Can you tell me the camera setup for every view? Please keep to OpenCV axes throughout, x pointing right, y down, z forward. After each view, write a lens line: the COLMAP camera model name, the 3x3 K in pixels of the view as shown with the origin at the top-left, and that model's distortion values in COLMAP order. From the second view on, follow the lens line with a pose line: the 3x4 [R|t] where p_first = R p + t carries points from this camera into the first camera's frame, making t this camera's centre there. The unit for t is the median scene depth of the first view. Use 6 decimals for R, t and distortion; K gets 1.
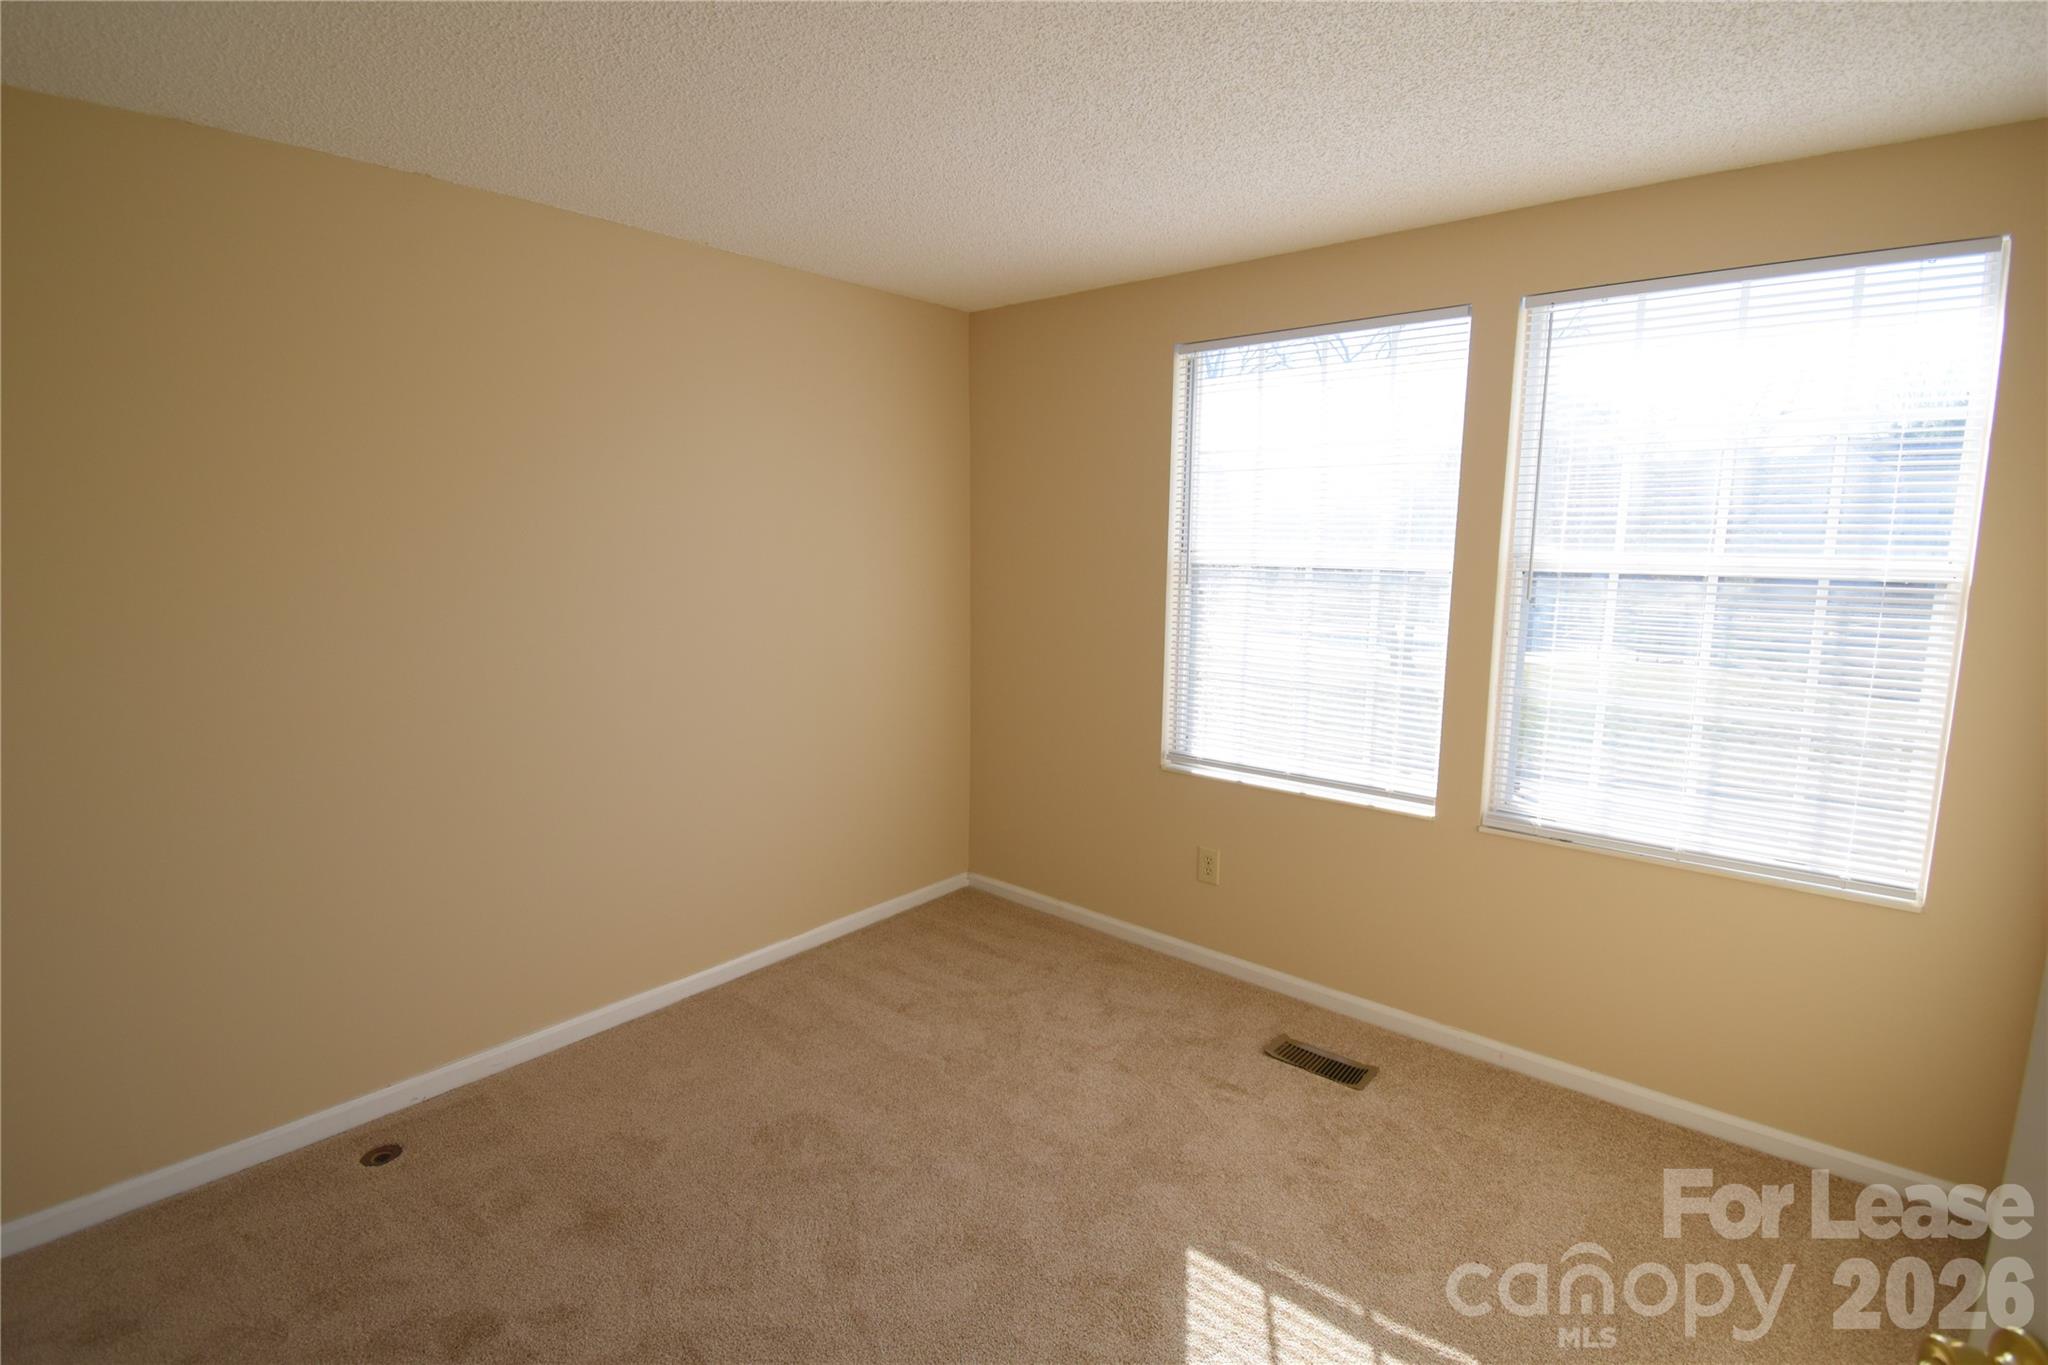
lens RADIAL K [[997.8, 0, 1019.9], [0, 997.8, 671.0], [0, 0, 1]] dist [0.001015, -0.000058]
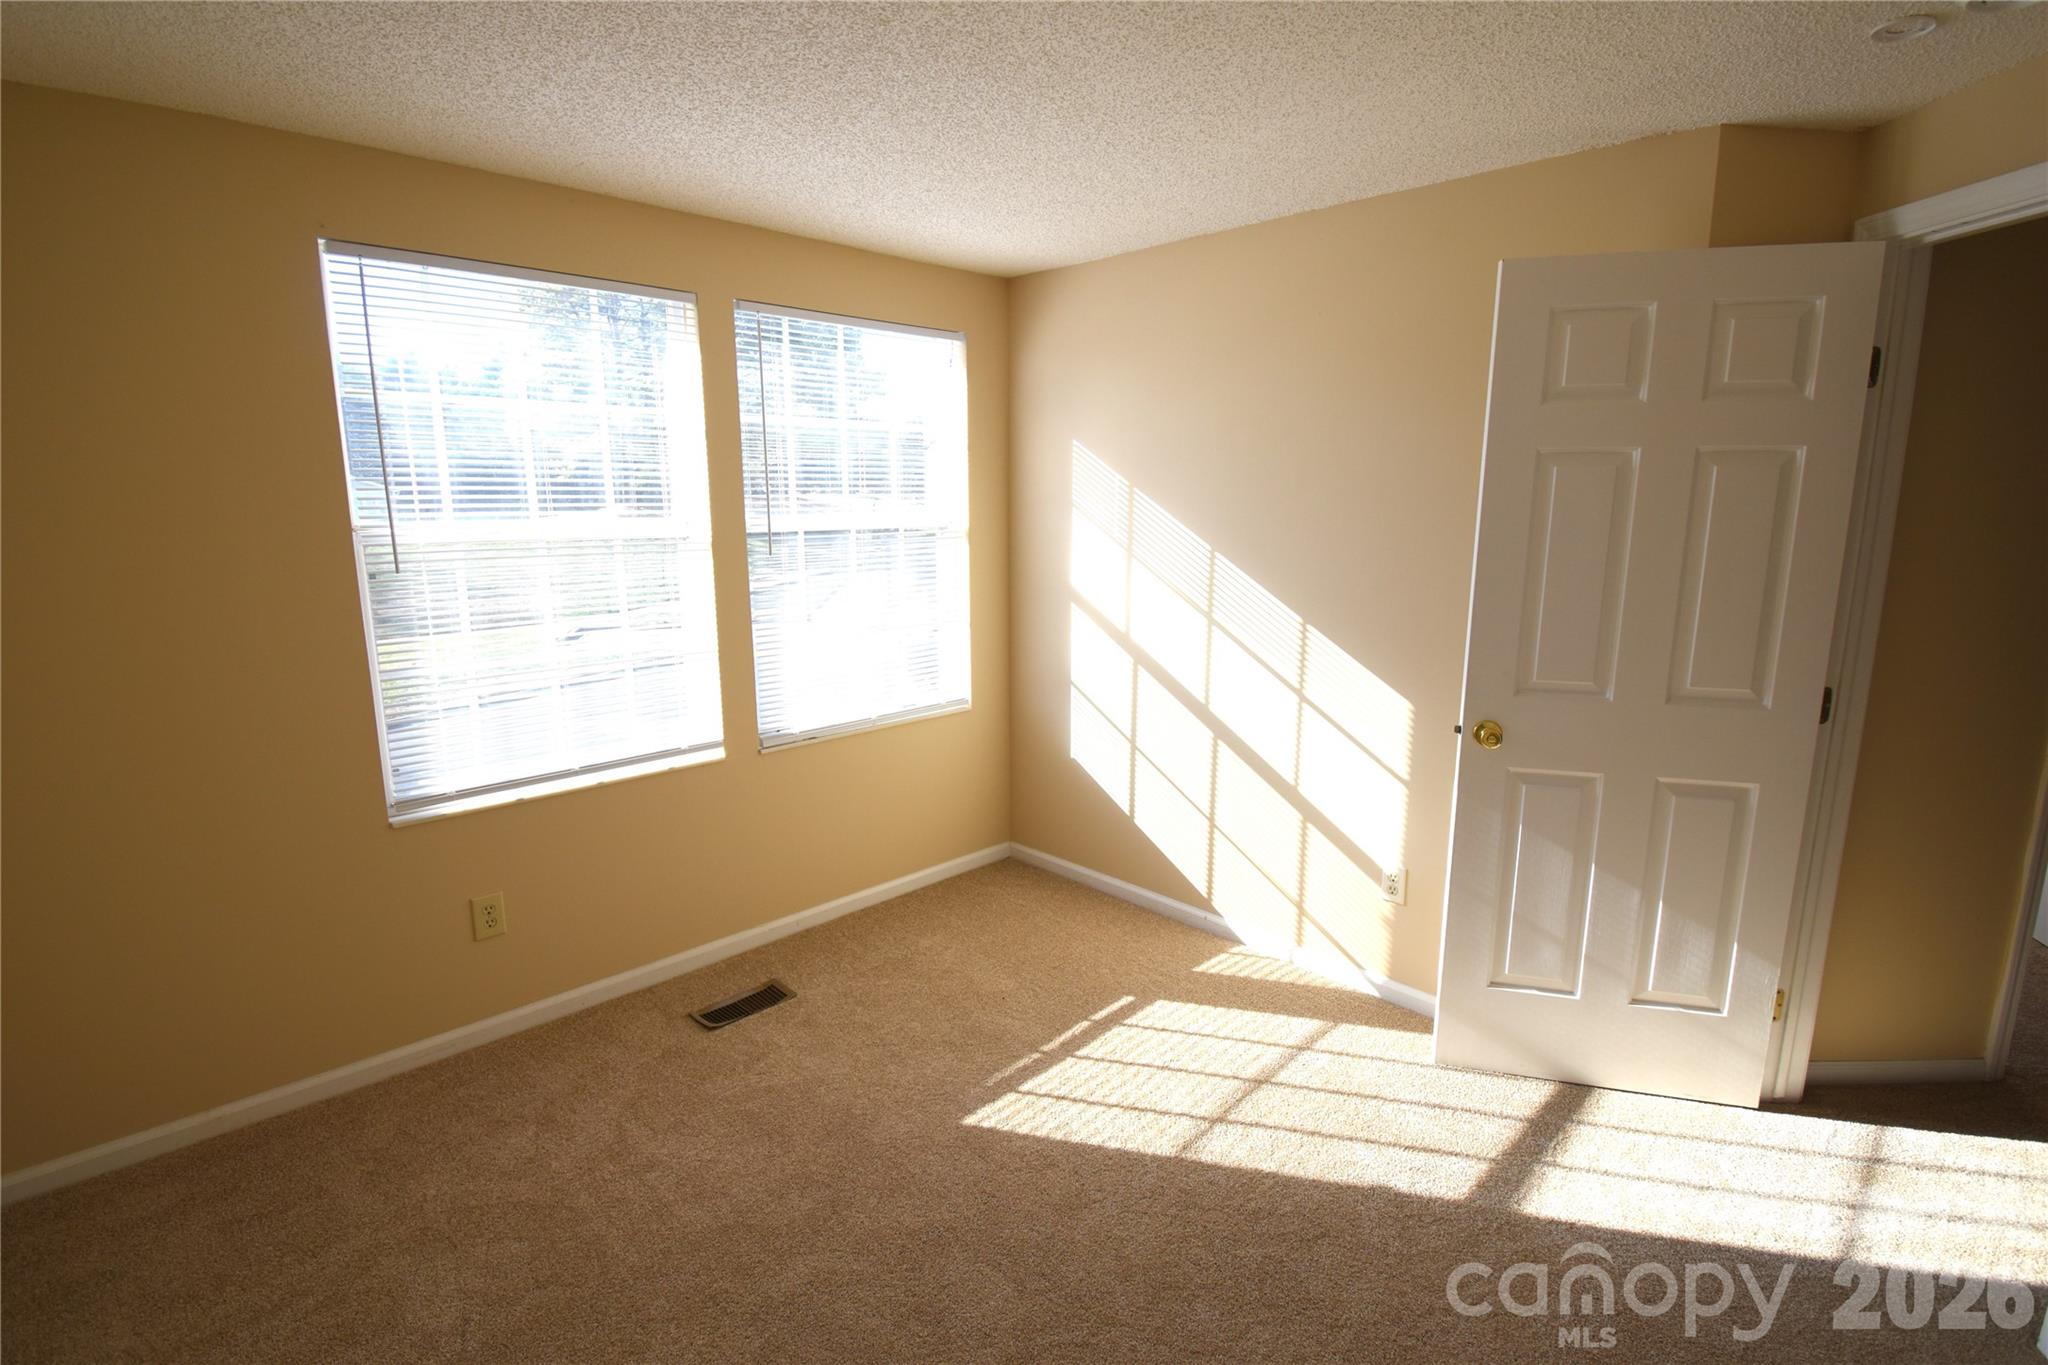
lens RADIAL K [[976.4, 0, 1025.0], [0, 976.4, 681.7], [0, 0, 1]] dist [-0.002011, -0.000979]
pose [[0.070227, -0.187774, 0.979698, -0.621574], [0.145918, 0.973493, 0.176125, -0.079734], [-0.986801, 0.130587, 0.095765, 0.556751]]
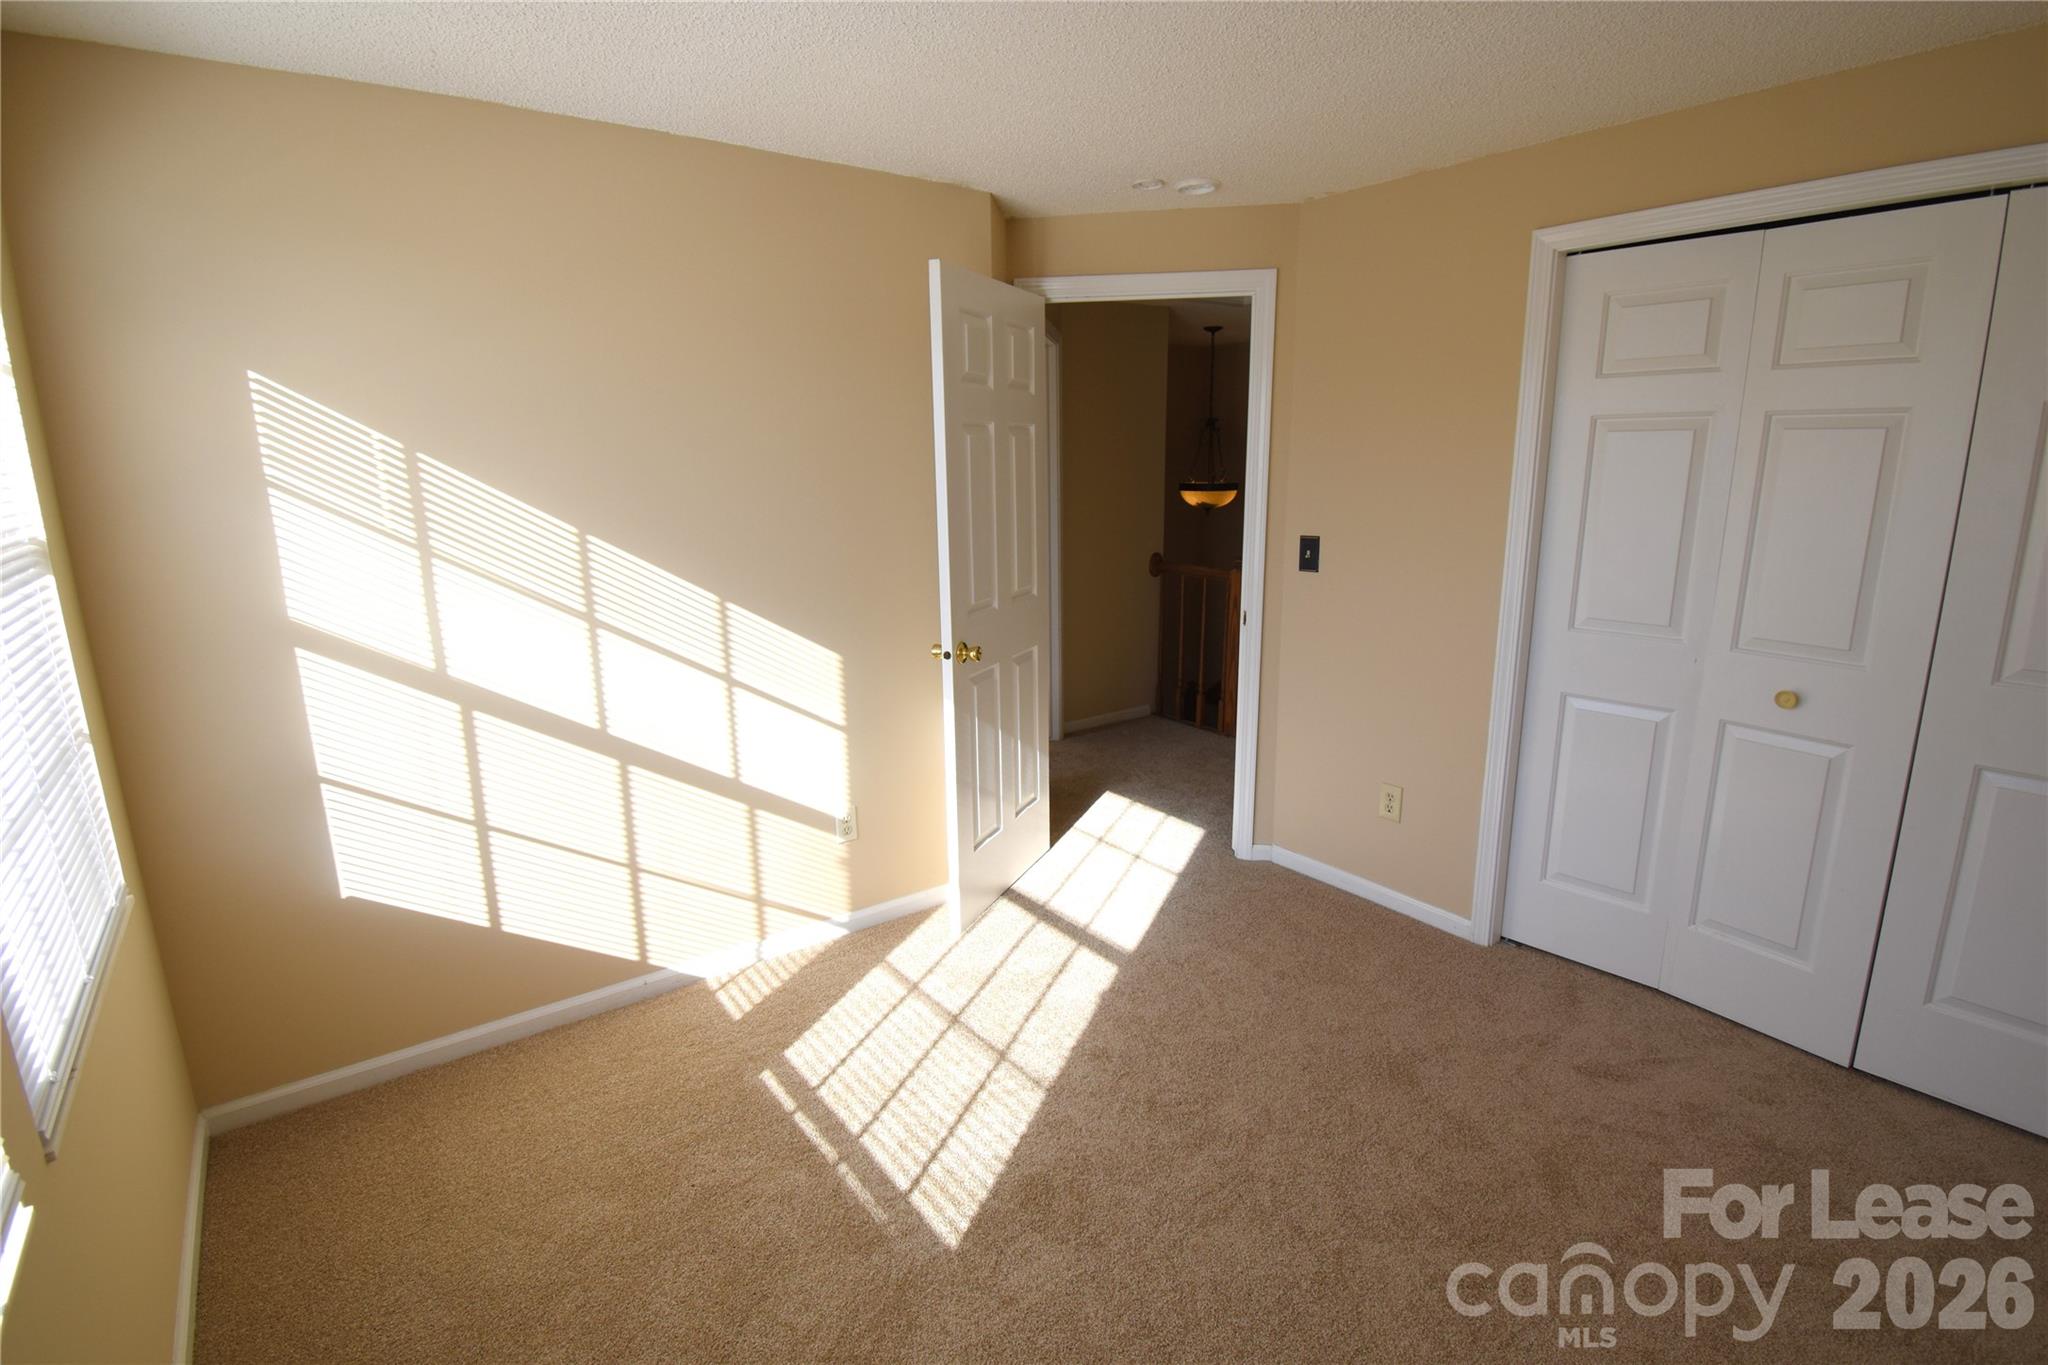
lens RADIAL K [[975.7, 0, 1030.5], [0, 975.7, 681.0], [0, 0, 1]] dist [0.002081, 0.000035]
pose [[-0.980420, -0.034737, 0.193832, -0.042460], [0.038225, 0.932023, 0.360377, -0.174289], [-0.193174, 0.360730, -0.912446, 1.202380]]
